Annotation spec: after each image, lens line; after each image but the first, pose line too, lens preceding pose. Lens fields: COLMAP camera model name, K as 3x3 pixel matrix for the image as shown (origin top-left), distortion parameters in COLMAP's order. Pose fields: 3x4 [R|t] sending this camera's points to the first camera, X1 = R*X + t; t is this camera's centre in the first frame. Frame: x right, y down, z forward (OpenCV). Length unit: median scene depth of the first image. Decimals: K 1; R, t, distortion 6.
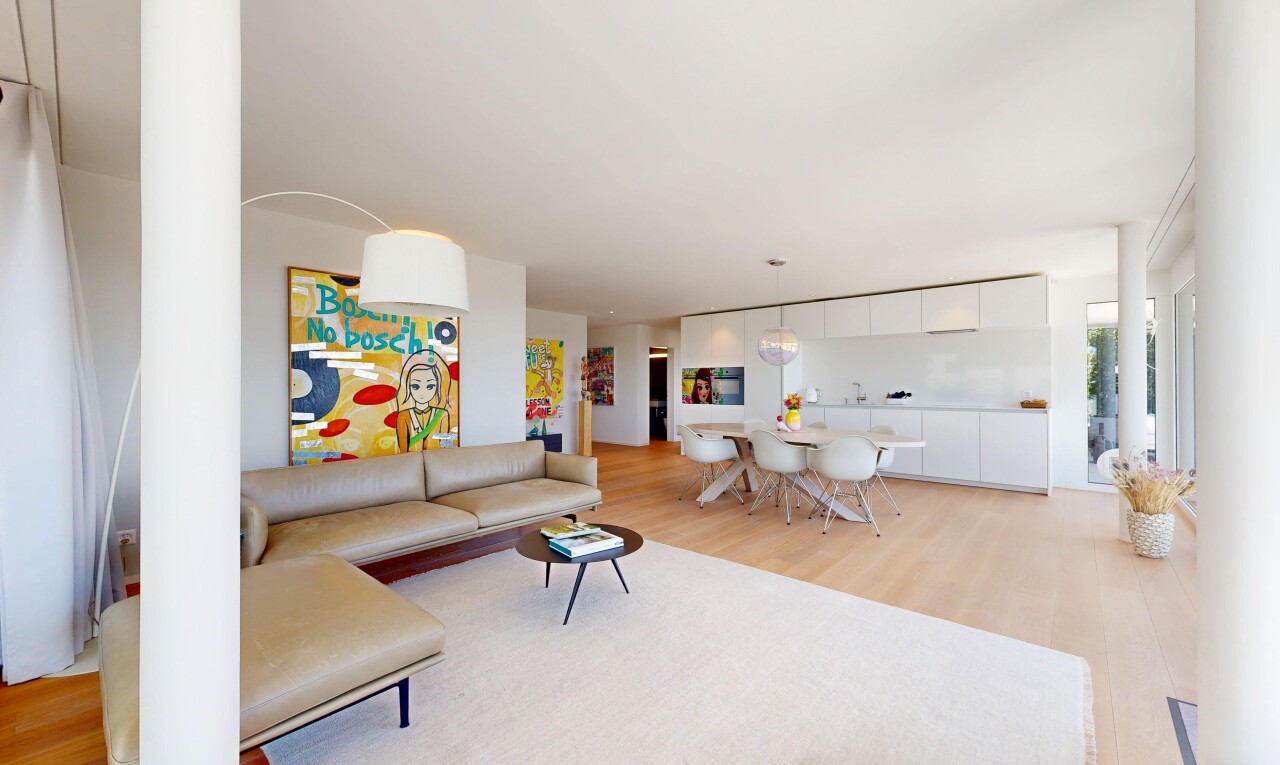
lens RADIAL K [[499.8, 0, 645.9], [0, 499.8, 385.9], [0, 0, 1]] dist [0.001929, 0.000198]
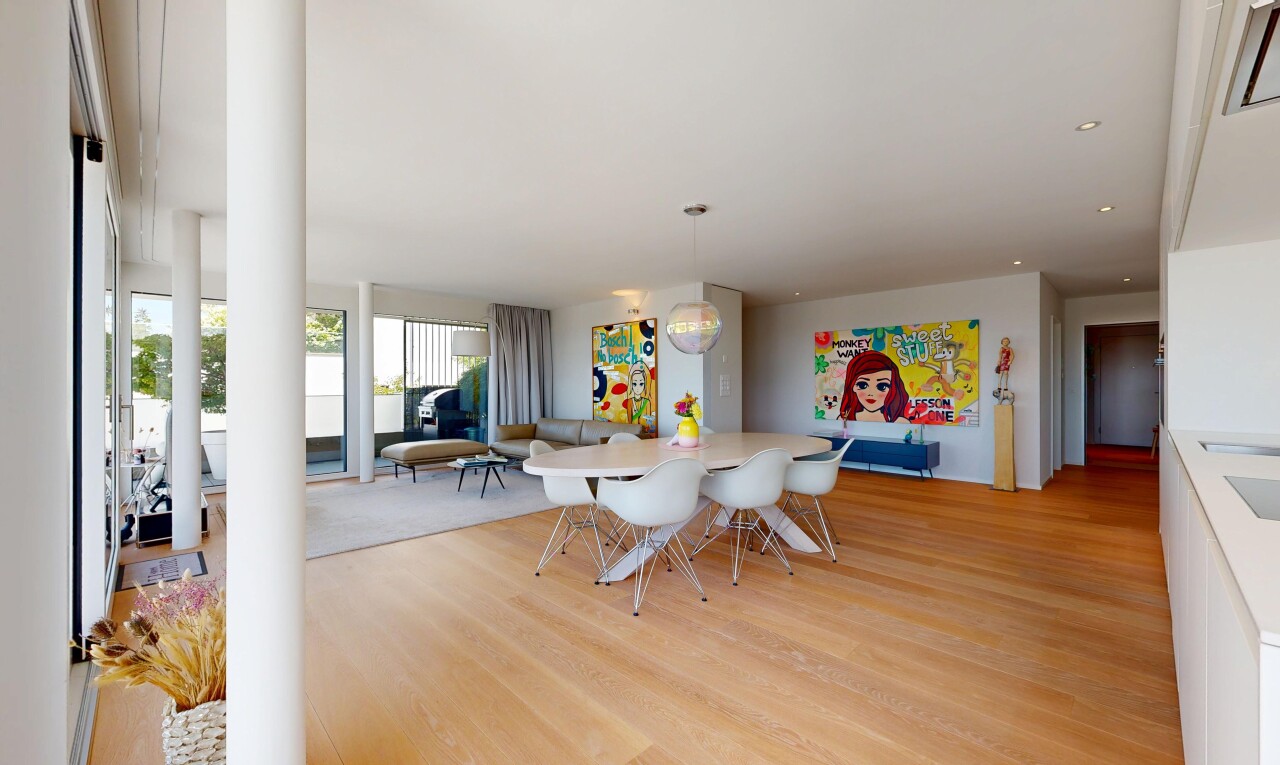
lens RADIAL K [[499.8, 0, 636.7], [0, 499.8, 387.9], [0, 0, 1]] dist [0.001929, 0.000198]
pose [[-0.078248, 0.007557, -0.996905, 0.883247], [0.004071, 0.999965, 0.007261, 0.001011], [0.996926, -0.003490, -0.078276, 0.872792]]
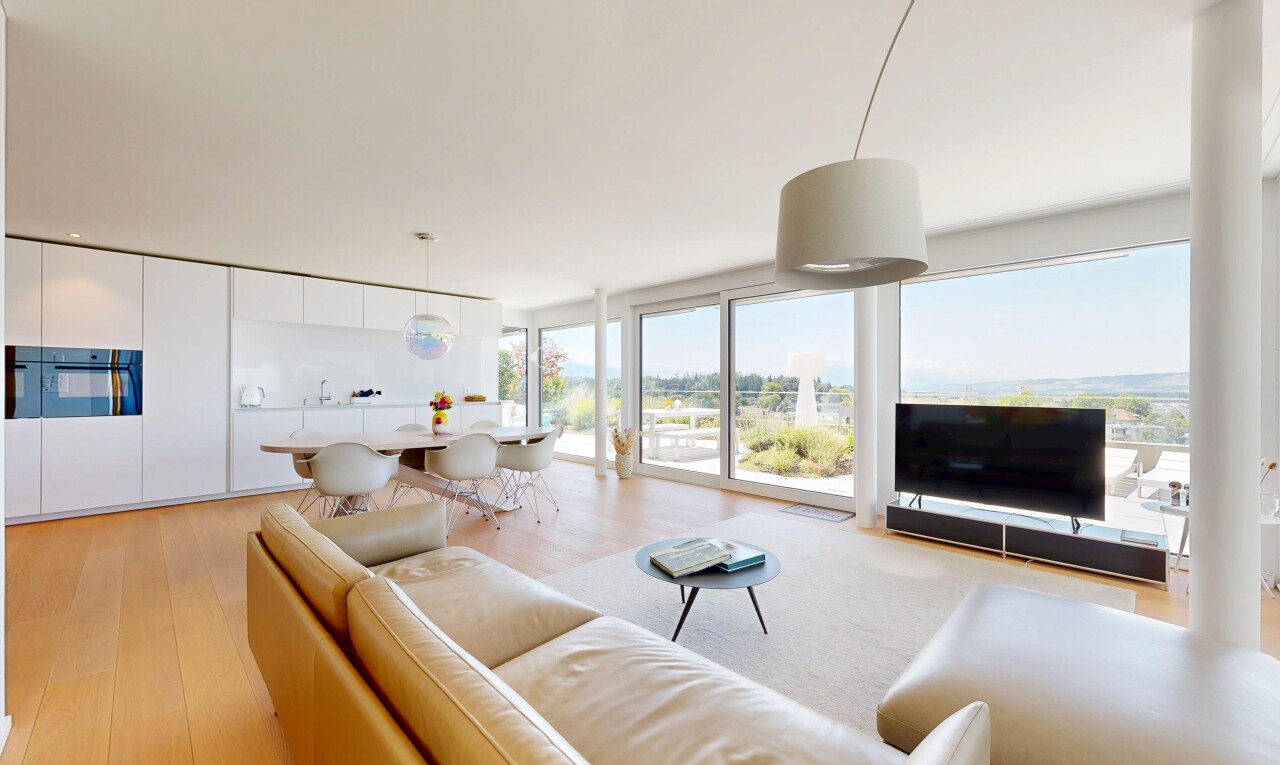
lens RADIAL K [[499.8, 0, 639.8], [0, 499.8, 380.7], [0, 0, 1]] dist [0.001929, 0.000198]
pose [[0.068718, 0.010859, 0.997577, -0.498695], [-0.003650, 0.999937, -0.010633, 0.003046], [-0.997629, -0.002910, 0.068753, 0.516563]]
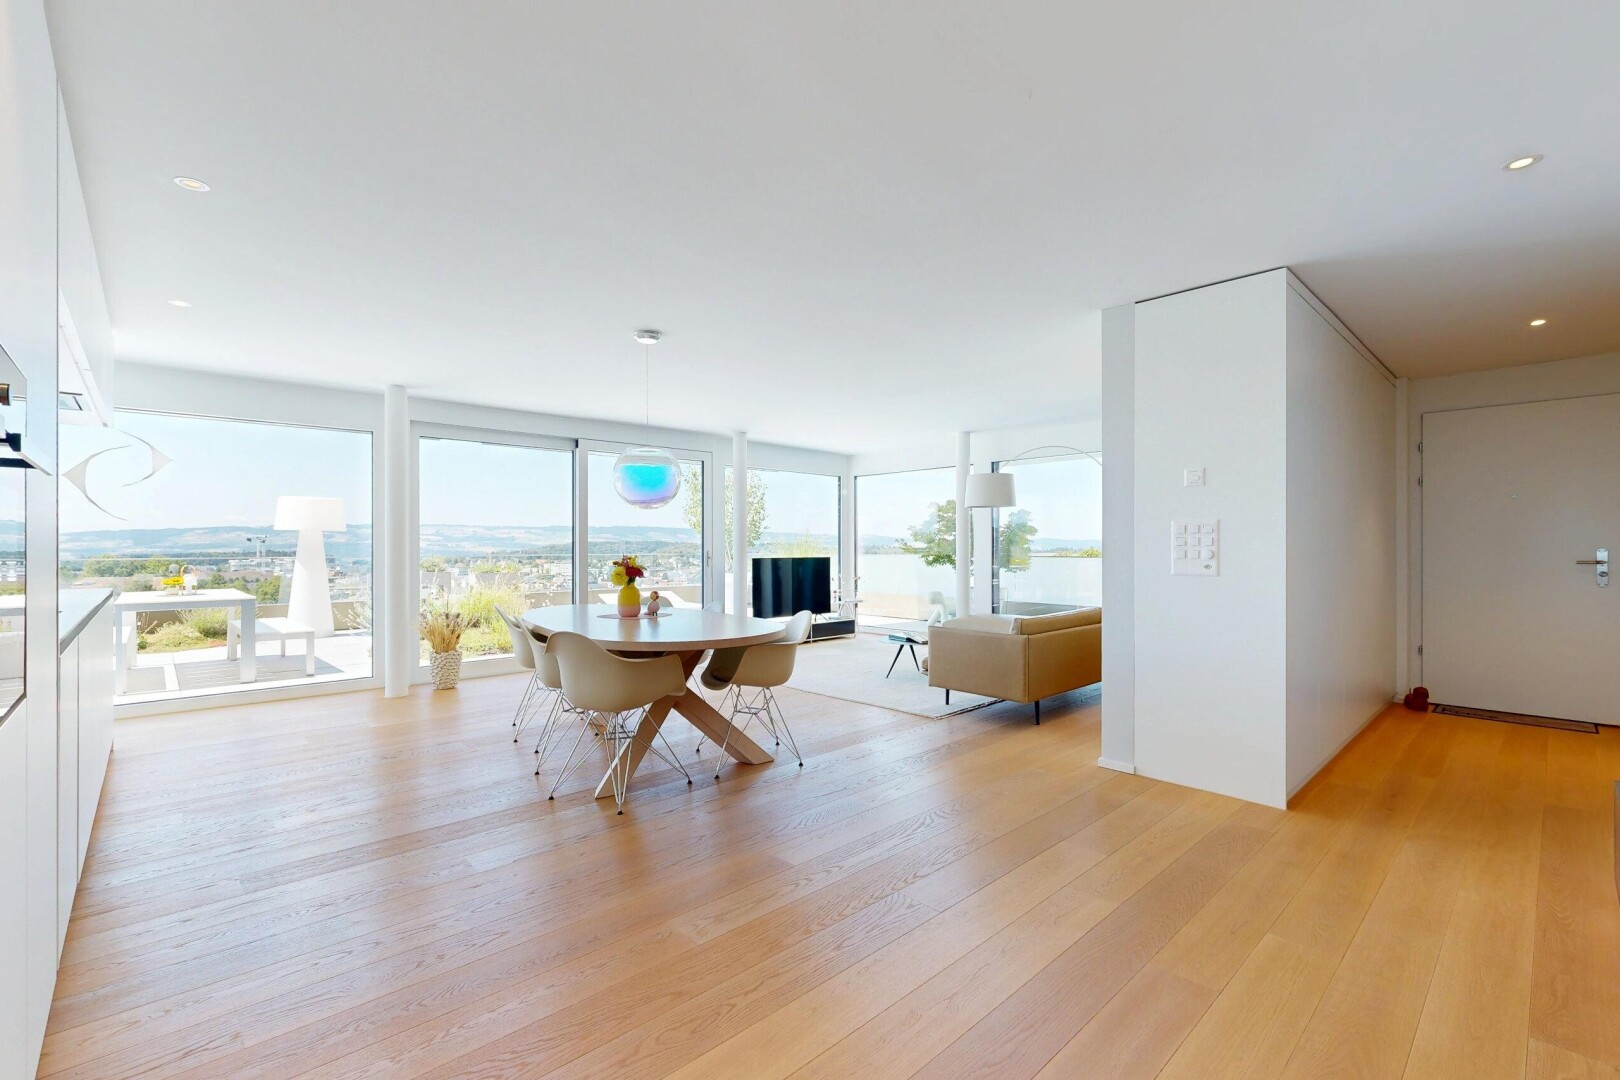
lens RADIAL K [[704.7, 0, 806.0], [0, 704.7, 543.3], [0, 0, 1]] dist [0.002423, -0.000045]
pose [[-0.995157, 0.001472, 0.098284, 0.005140], [0.001049, 0.999990, -0.004355, 0.003347], [-0.098289, -0.004231, -0.995149, 1.635010]]
